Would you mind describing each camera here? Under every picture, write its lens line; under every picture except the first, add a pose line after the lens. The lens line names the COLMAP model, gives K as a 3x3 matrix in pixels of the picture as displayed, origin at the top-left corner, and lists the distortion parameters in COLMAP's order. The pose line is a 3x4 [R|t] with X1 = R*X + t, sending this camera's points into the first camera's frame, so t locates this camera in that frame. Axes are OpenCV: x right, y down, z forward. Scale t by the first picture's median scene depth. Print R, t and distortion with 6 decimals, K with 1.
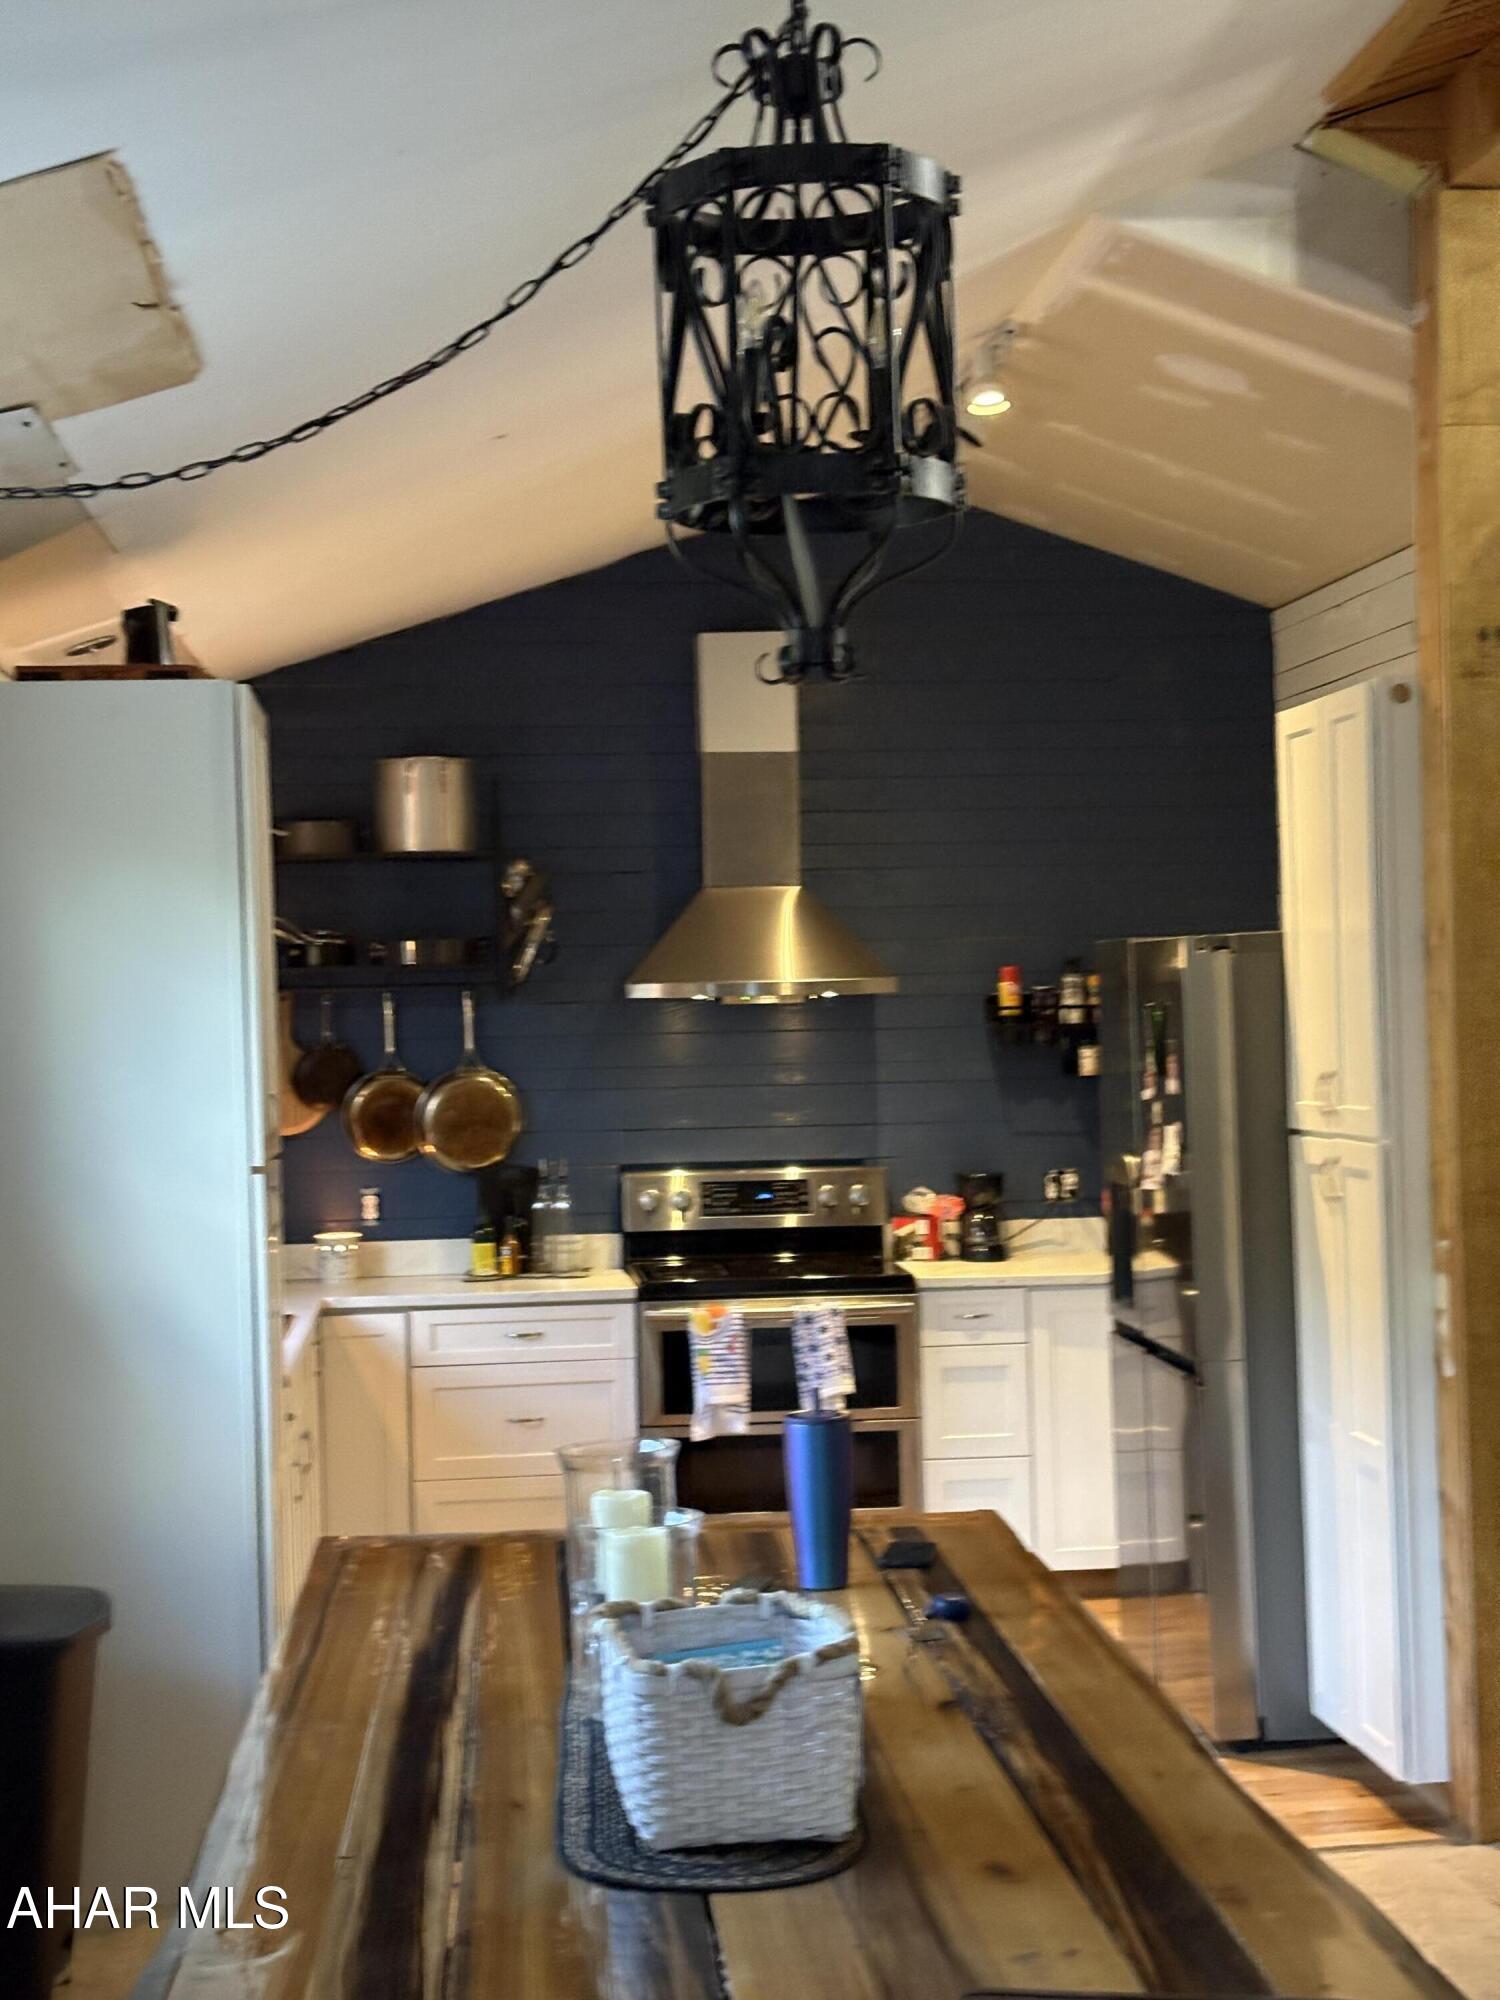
lens RADIAL K [[3020.3, 0, 732.5], [0, 3020.3, 1067.0], [0, 0, 1]] dist [0.082531, 0.000000]
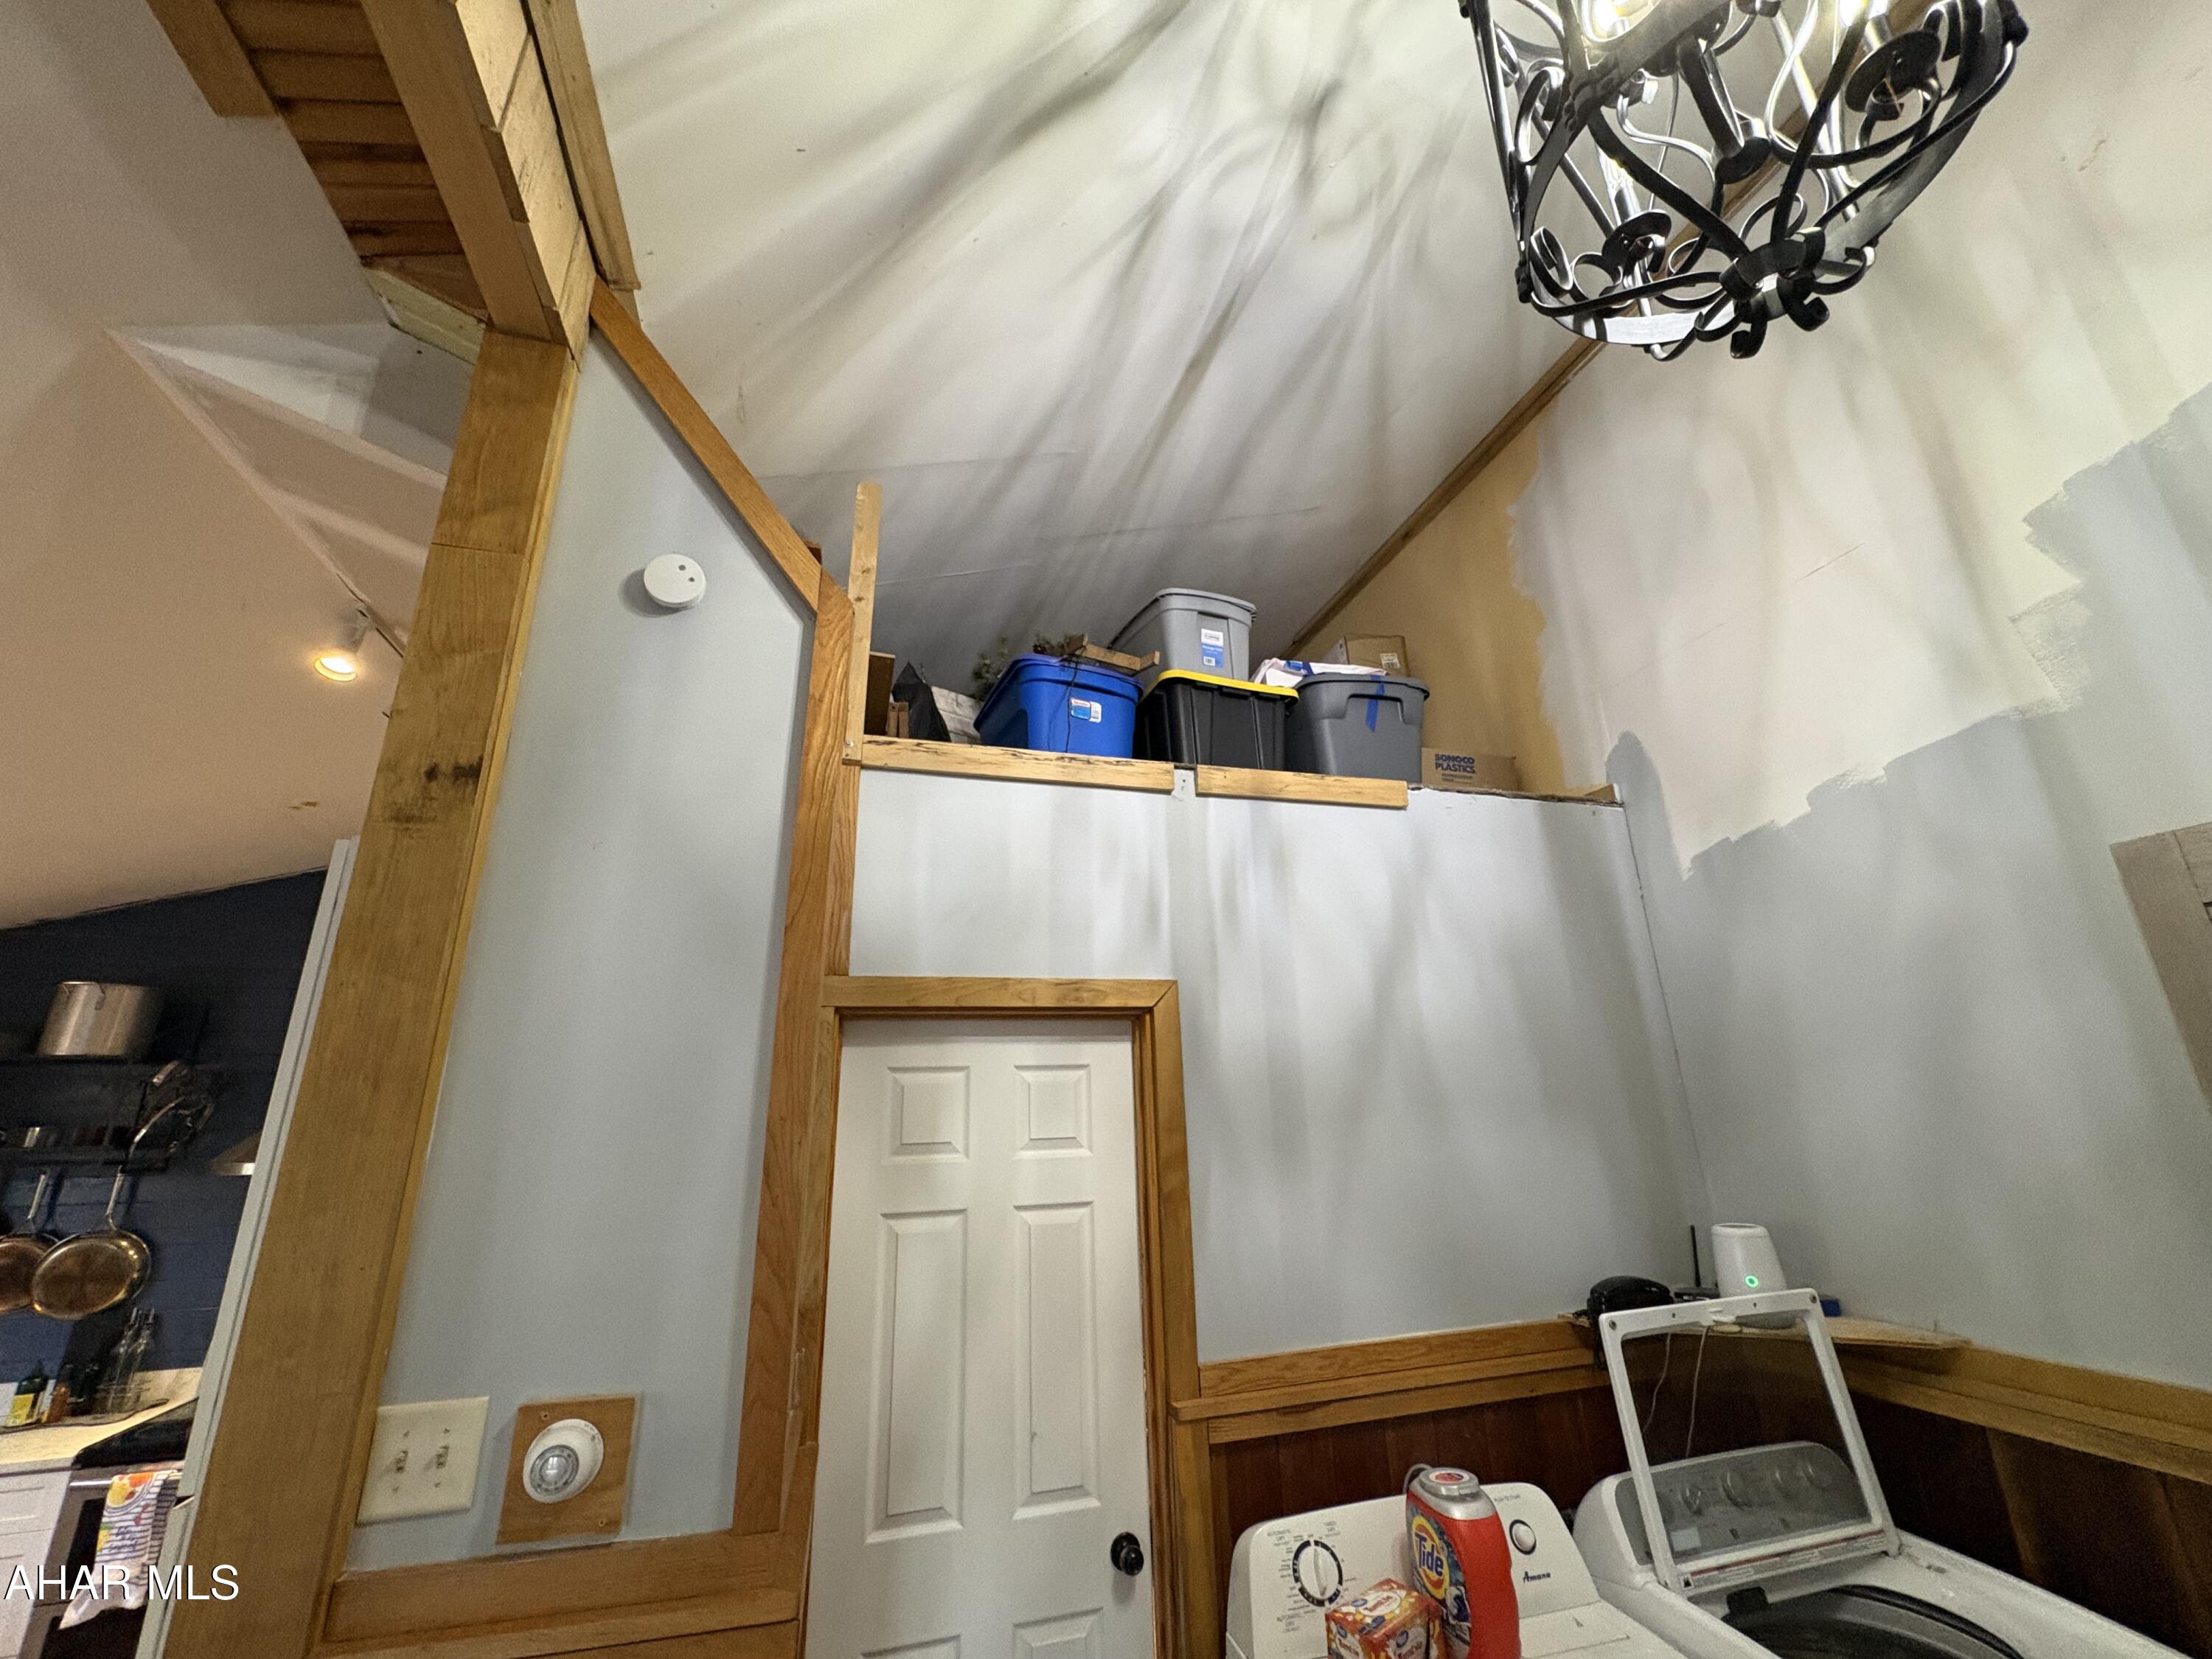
lens RADIAL K [[884.8, 0, 1102.4], [0, 884.8, 832.7], [0, 0, 1]] dist [-0.000090, 0.000354]
pose [[0.983278, 0.057029, 0.172953, 0.363841], [0.003287, 0.943990, -0.329958, -0.047748], [-0.182083, 0.325008, 0.928017, 0.725903]]
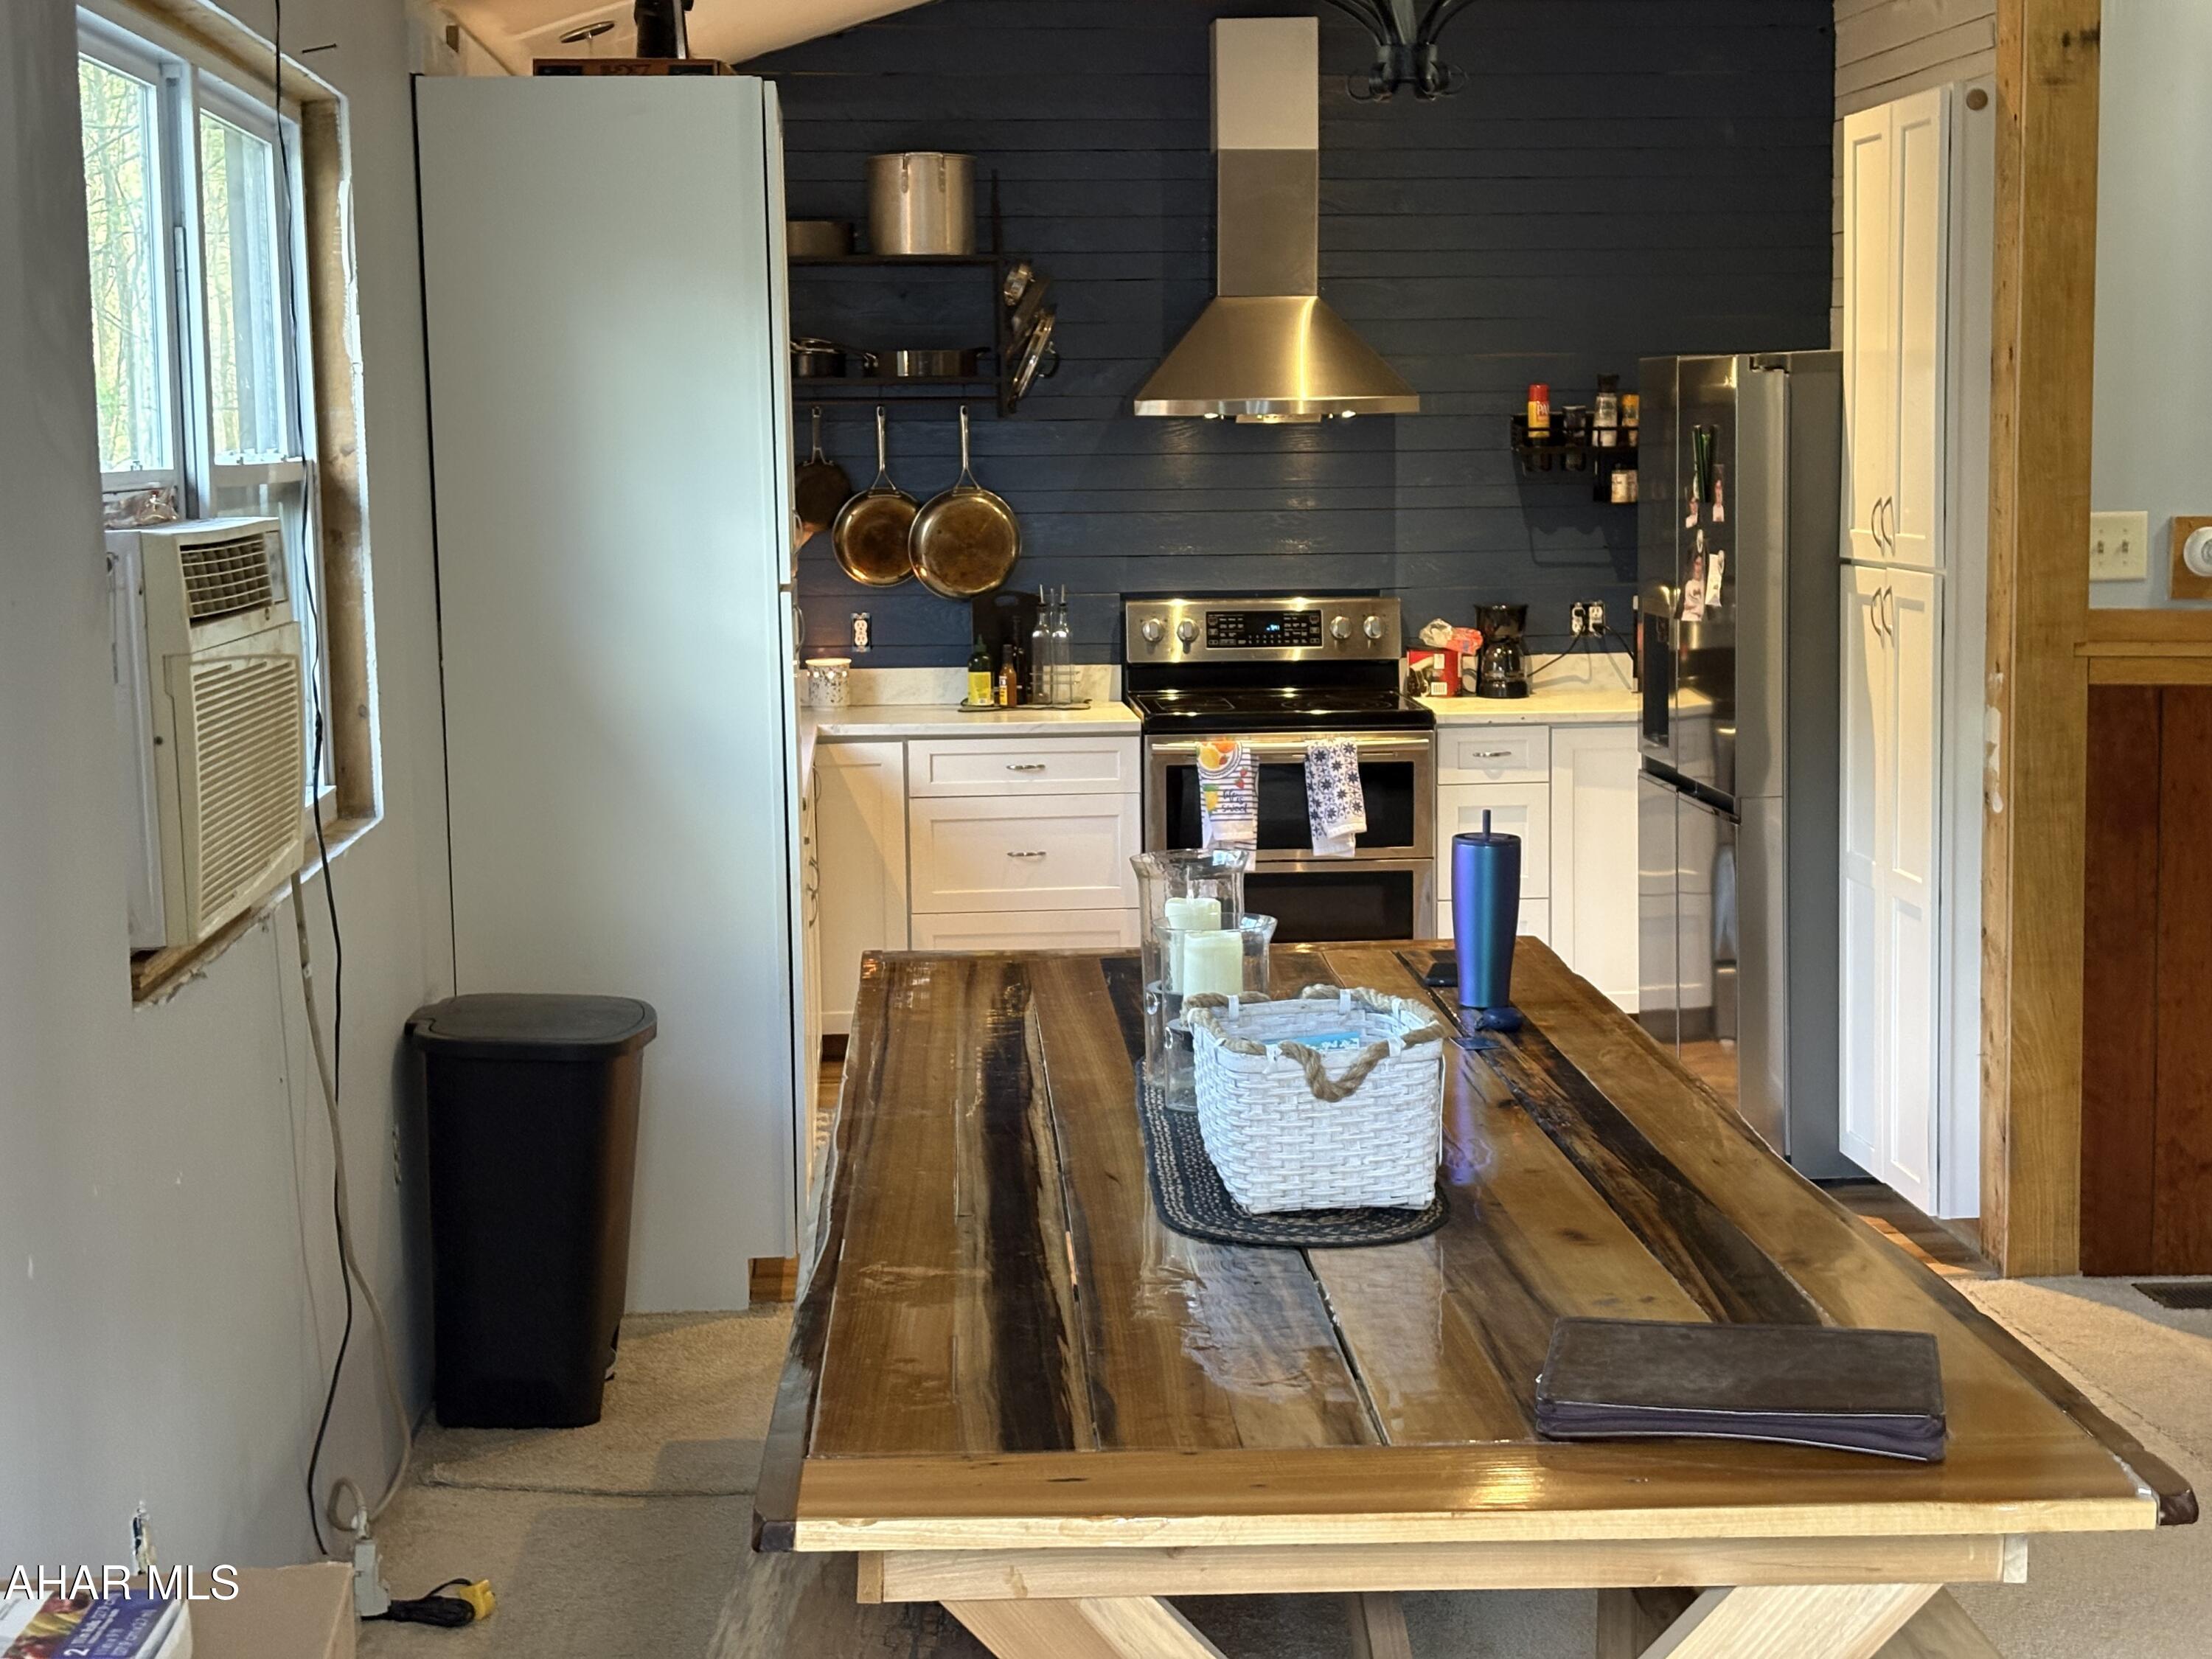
lens RADIAL K [[3340.5, 0, 1115.2], [0, 3340.5, 830.4], [0, 0, 1]] dist [0.082531, 0.000000]
pose [[0.999696, 0.014107, -0.020213, -0.025043], [-0.012010, 0.994881, 0.100334, 0.002265], [0.021525, -0.100061, 0.994748, -0.079665]]
